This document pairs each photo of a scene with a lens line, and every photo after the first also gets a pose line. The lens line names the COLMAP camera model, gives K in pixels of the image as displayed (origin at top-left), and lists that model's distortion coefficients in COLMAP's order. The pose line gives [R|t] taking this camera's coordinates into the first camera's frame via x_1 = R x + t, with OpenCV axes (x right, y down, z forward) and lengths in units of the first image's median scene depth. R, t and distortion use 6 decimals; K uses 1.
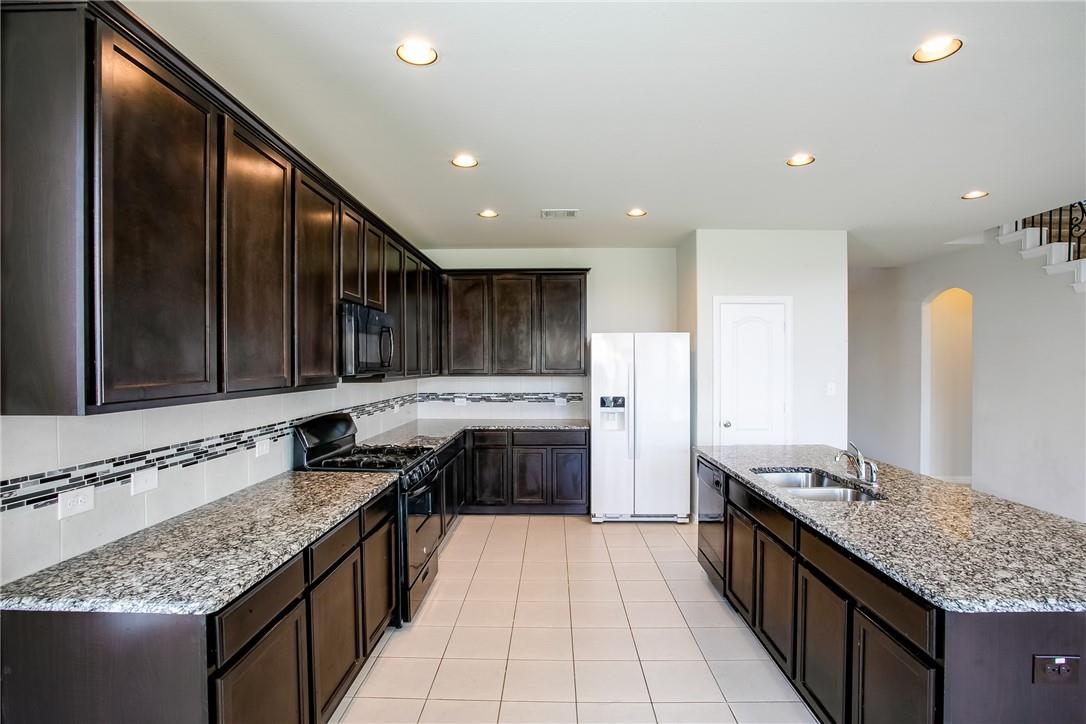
lens RADIAL K [[529.0, 0, 541.0], [0, 529.0, 373.0], [0, 0, 1]] dist [-0.069733, 0.026632]
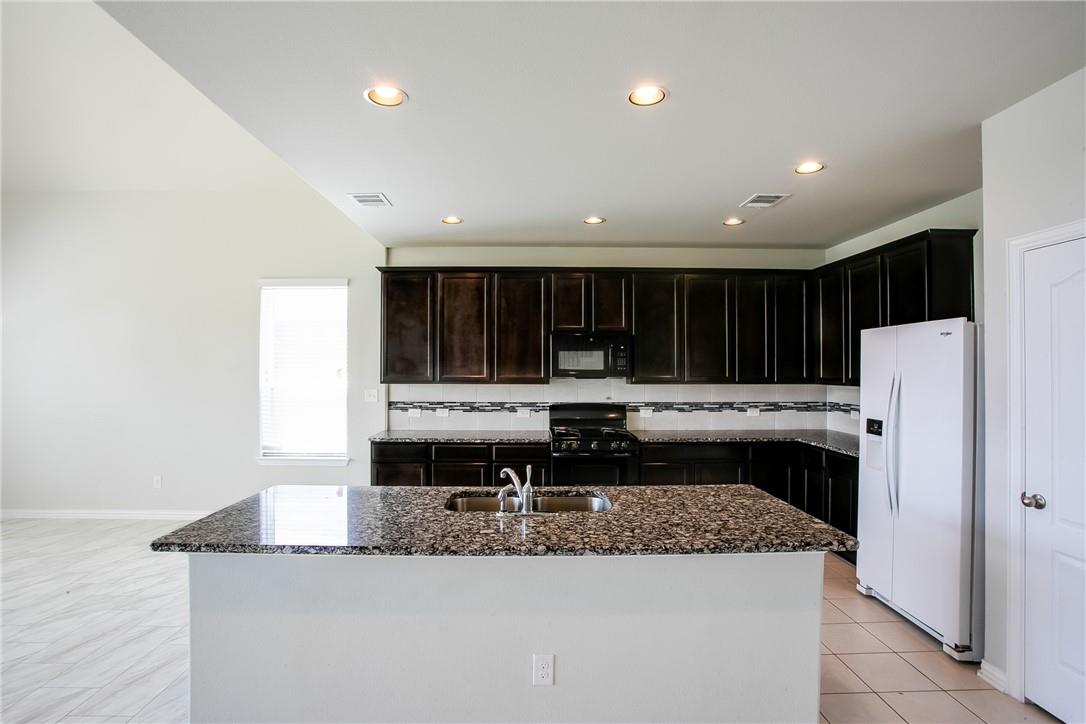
lens RADIAL K [[529.0, 0, 551.5], [0, 529.0, 365.3], [0, 0, 1]] dist [-0.069733, 0.026632]
pose [[0.046272, -0.006872, -0.998905, 0.987878], [-0.019575, 0.999778, -0.007785, -0.015270], [0.998737, 0.019913, 0.046127, 0.690333]]
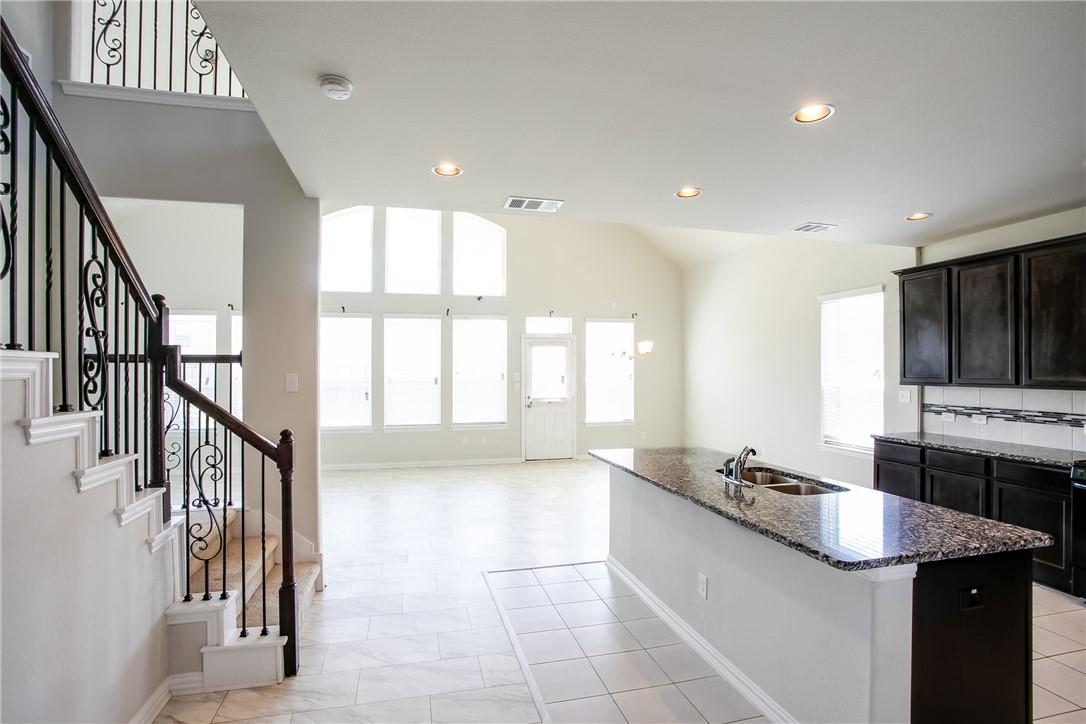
lens RADIAL K [[529.0, 0, 546.3], [0, 529.0, 366.7], [0, 0, 1]] dist [-0.069733, 0.026632]
pose [[-0.960610, 0.000958, -0.277898, 0.890135], [-0.002285, 0.999933, 0.011346, -0.029533], [0.277890, 0.011534, -0.960544, 1.309858]]
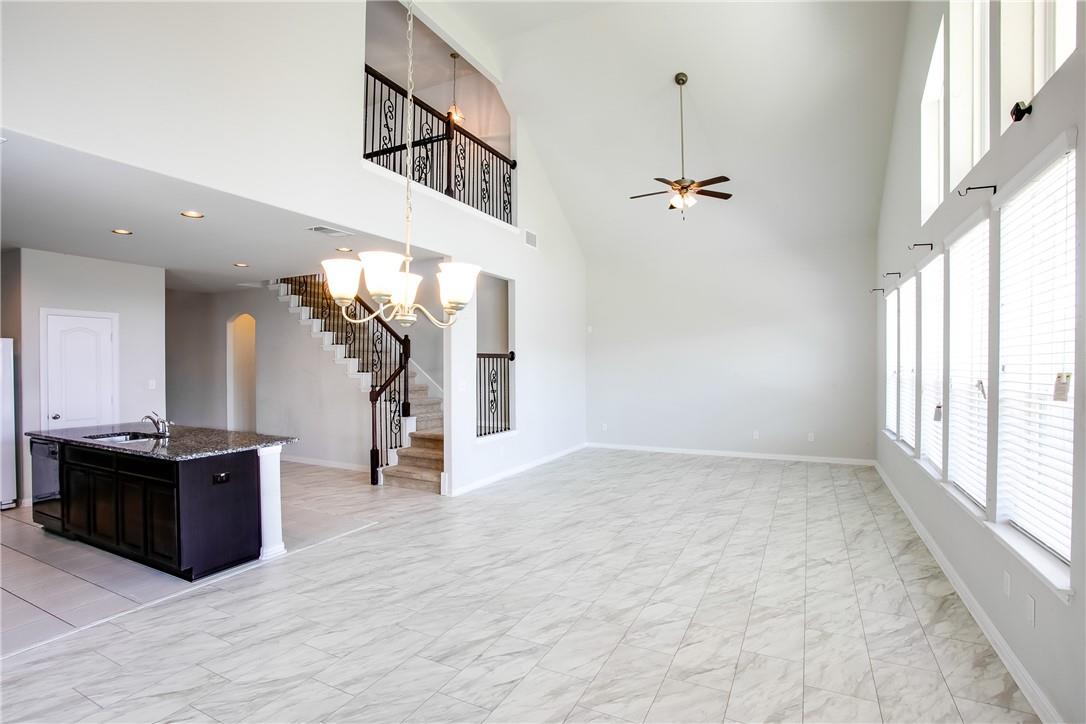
lens RADIAL K [[529.0, 0, 538.5], [0, 529.0, 363.4], [0, 0, 1]] dist [-0.069733, 0.026632]
pose [[0.435371, -0.000823, 0.900251, -0.256616], [0.018775, 0.999790, -0.008166, 0.008663], [-0.900055, 0.020457, 0.435296, -0.613467]]
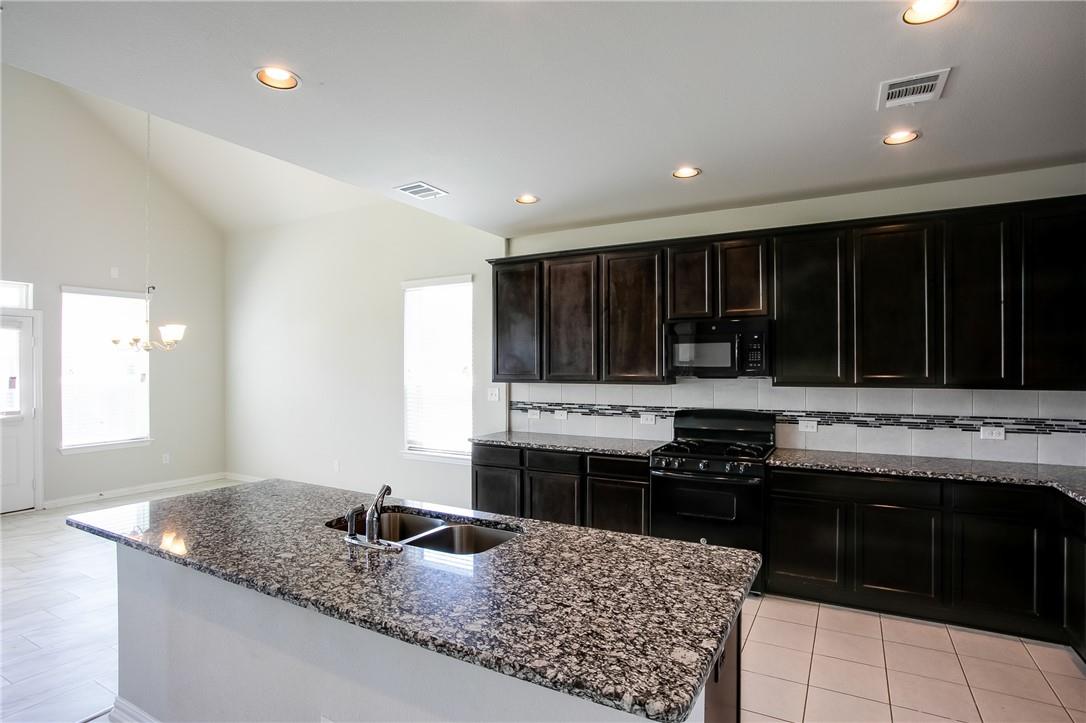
lens RADIAL K [[561.6, 0, 538.8], [0, 561.6, 363.6], [0, 0, 1]] dist [-0.049029, 0.005787]
pose [[-0.473928, -0.003704, -0.880556, 0.789434], [-0.013455, 0.999905, 0.003036, -0.020704], [0.880461, 0.013287, -0.473932, 1.041893]]
